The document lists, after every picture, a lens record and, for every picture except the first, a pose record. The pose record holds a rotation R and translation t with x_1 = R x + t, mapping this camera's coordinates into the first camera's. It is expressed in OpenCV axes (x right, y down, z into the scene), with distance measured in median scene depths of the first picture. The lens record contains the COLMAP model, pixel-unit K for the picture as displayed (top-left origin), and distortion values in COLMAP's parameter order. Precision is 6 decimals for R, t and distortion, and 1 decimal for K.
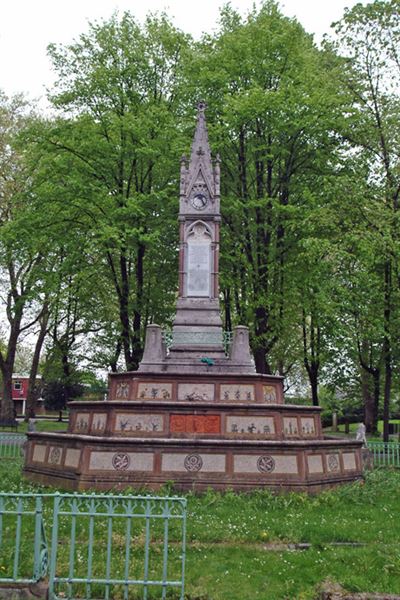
lens RADIAL K [[642.6, 0, 200.0], [0, 642.6, 300.0], [0, 0, 1]] dist [-0.013514, -0.004075]
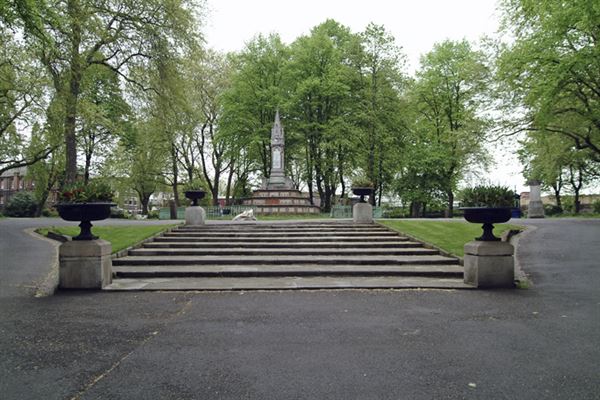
lens RADIAL K [[446.2, 0, 300.0], [0, 446.2, 200.0], [0, 0, 1]] dist [-0.009338, -0.001355]
pose [[0.995594, -0.033626, -0.087532, 0.316907], [0.044641, 0.990885, 0.127102, -0.132153], [0.082461, -0.130450, 0.988020, -1.375566]]
